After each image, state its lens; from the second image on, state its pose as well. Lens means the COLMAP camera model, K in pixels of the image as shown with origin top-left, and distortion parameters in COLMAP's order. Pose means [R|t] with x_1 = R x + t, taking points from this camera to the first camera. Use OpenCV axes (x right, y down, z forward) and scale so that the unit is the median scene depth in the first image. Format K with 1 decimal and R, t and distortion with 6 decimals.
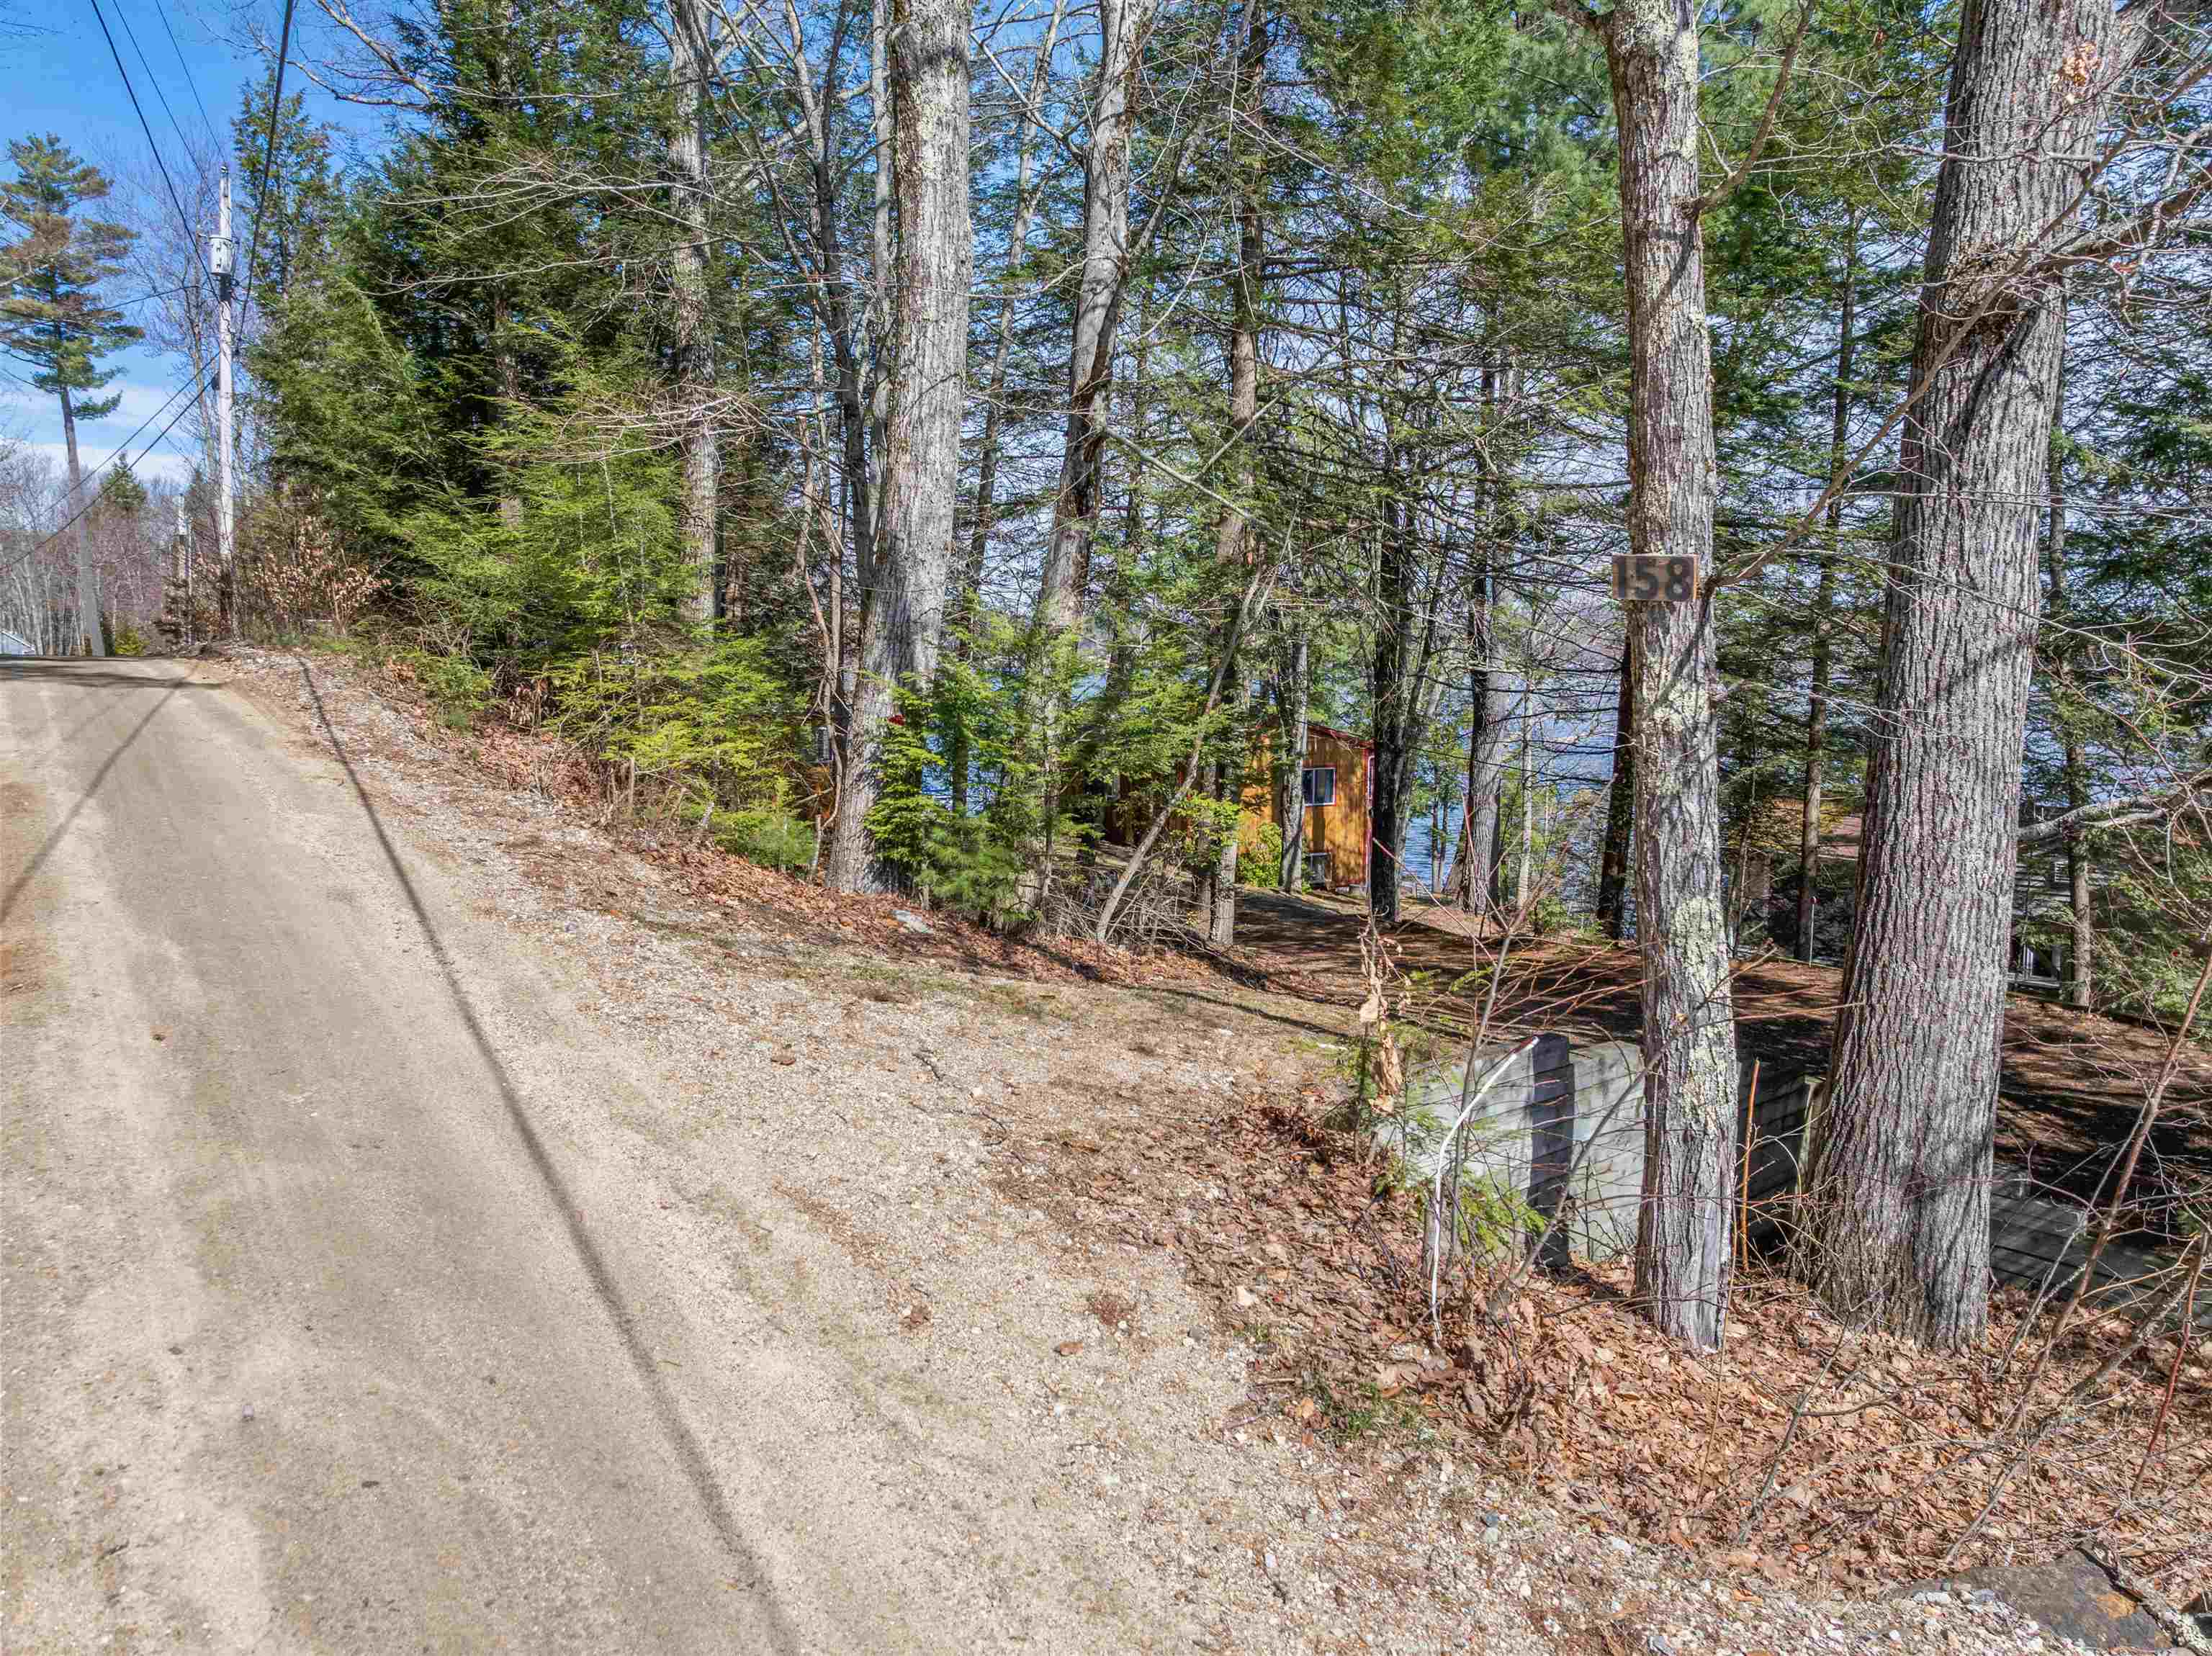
lens RADIAL K [[1651.1, 0, 1101.5], [0, 1651.1, 814.2], [0, 0, 1]] dist [-0.023953, -0.039519]
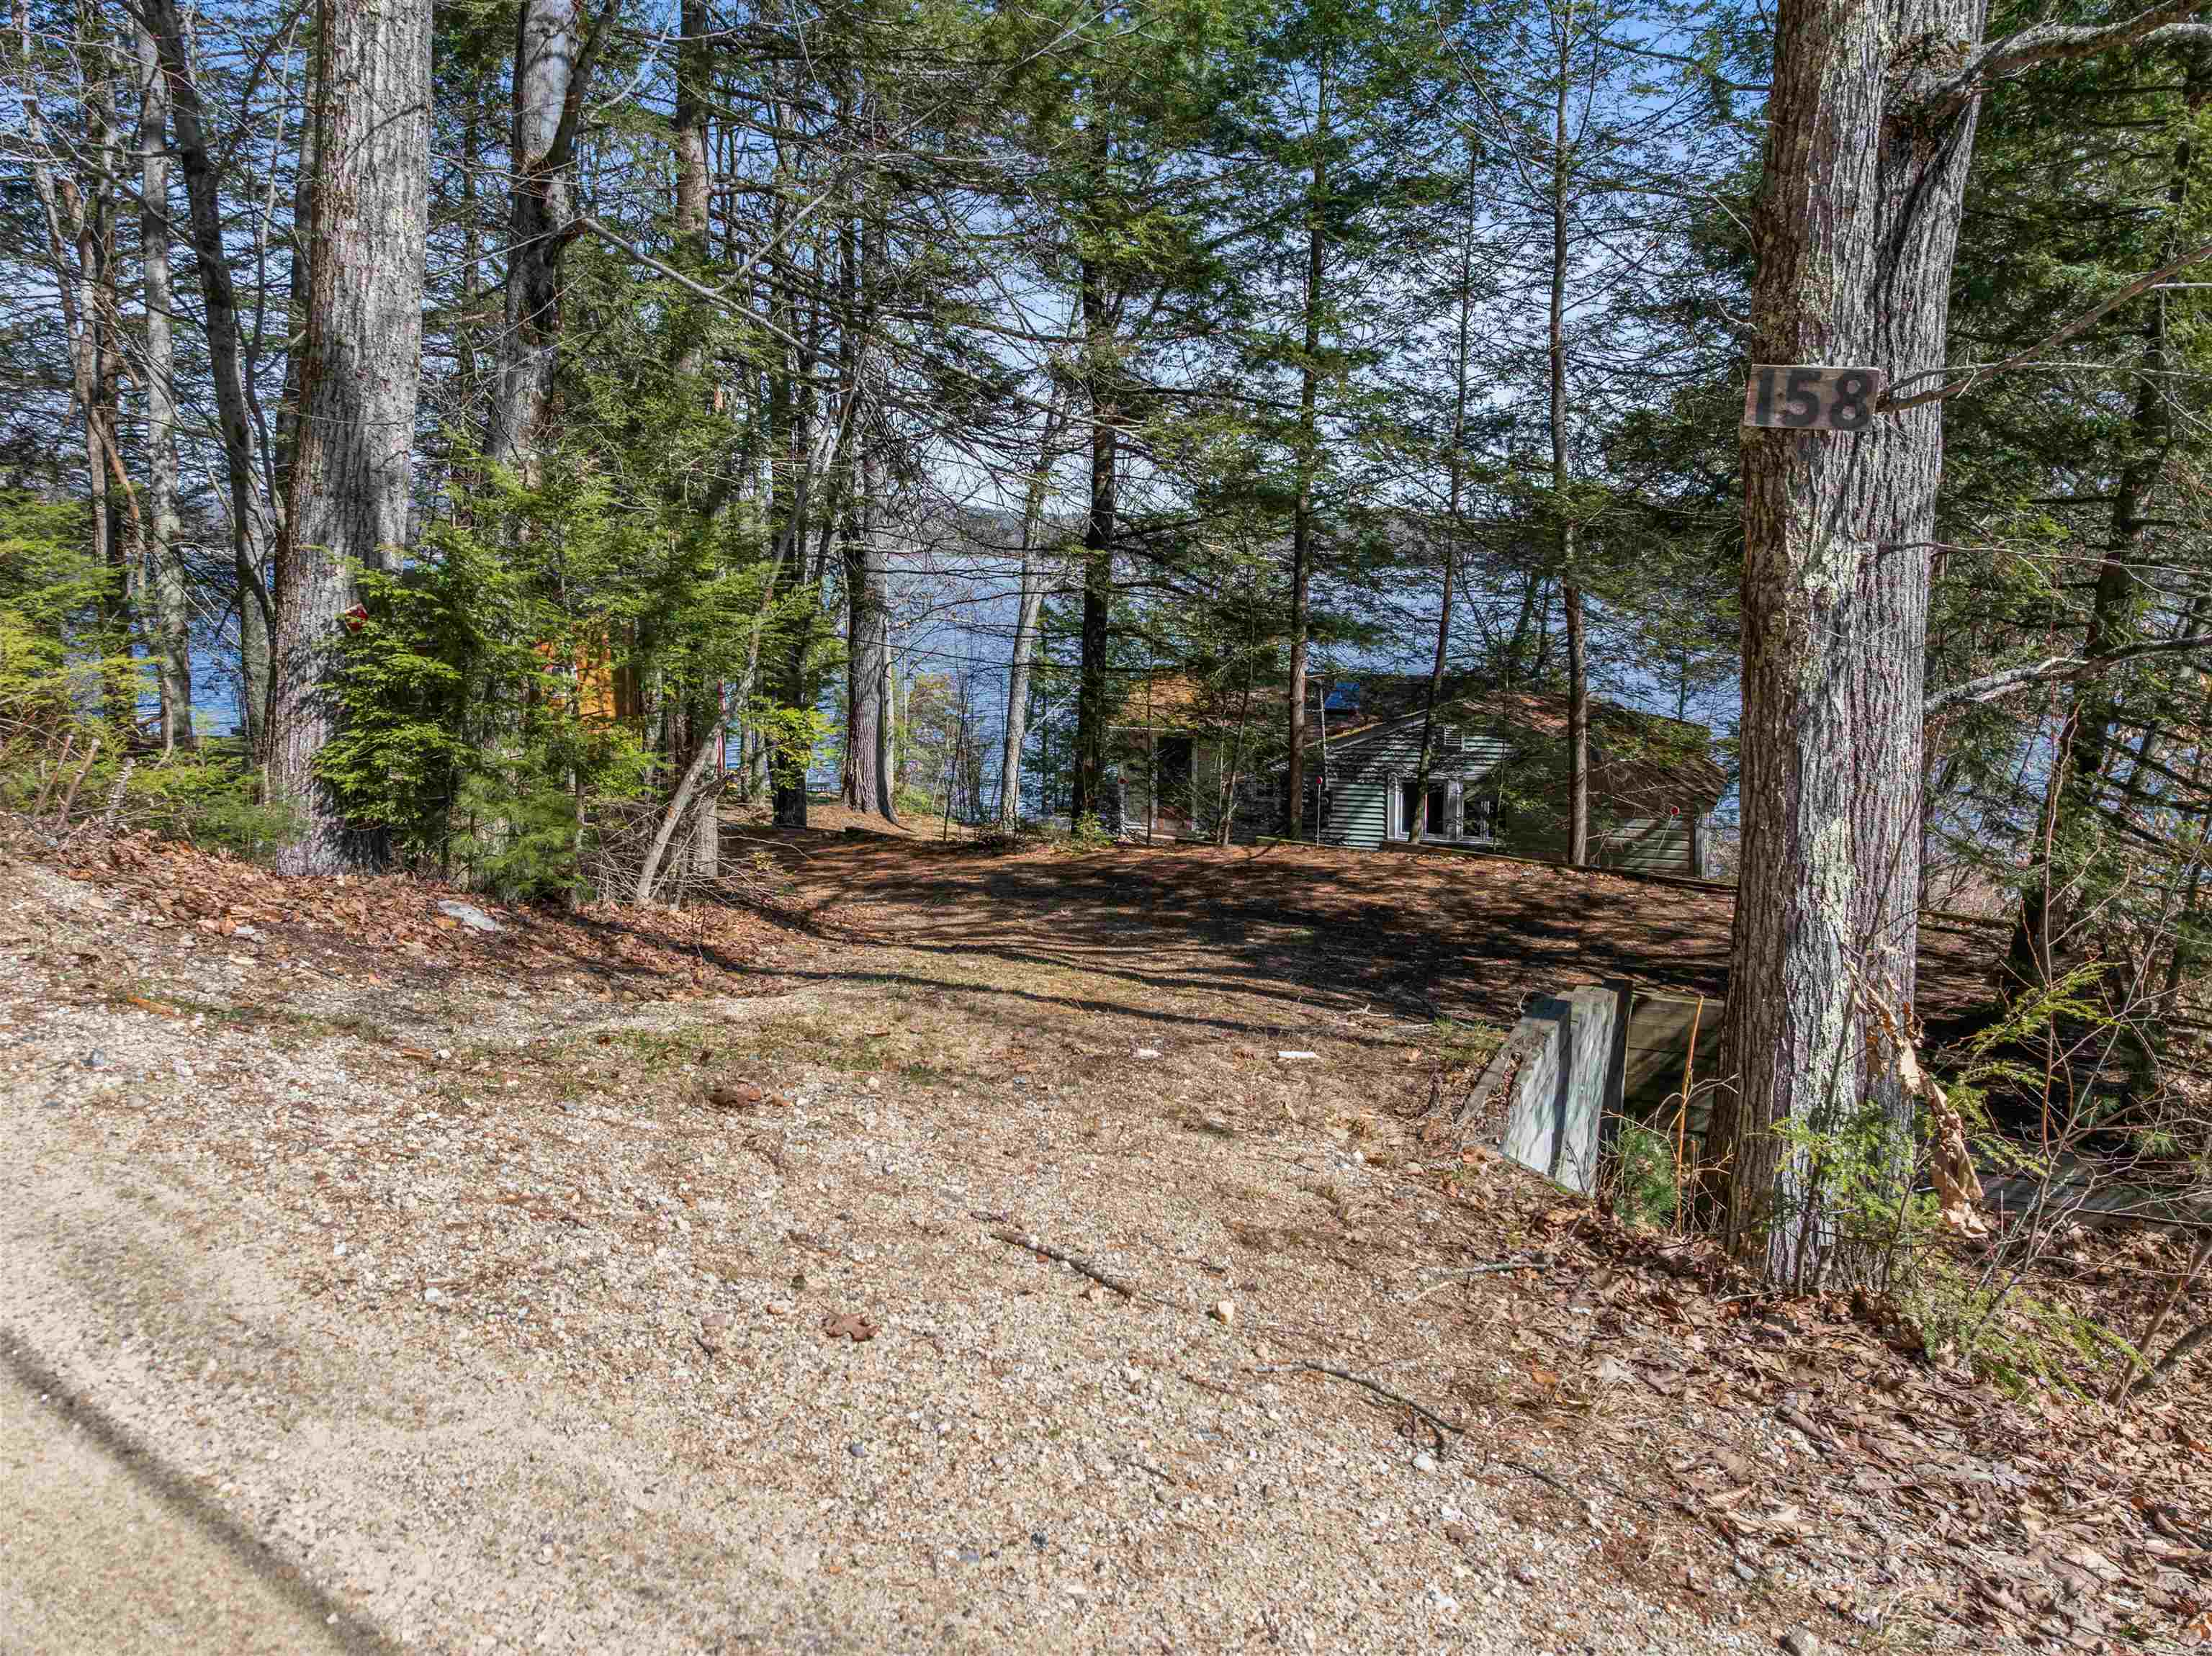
lens RADIAL K [[1627.3, 0, 1139.4], [0, 1627.3, 816.5], [0, 0, 1]] dist [-0.065097, 0.044807]
pose [[0.884788, -0.077001, 0.459588, -0.240125], [0.043950, 0.995646, 0.082201, -0.023831], [-0.463916, -0.052531, 0.884320, 0.414882]]
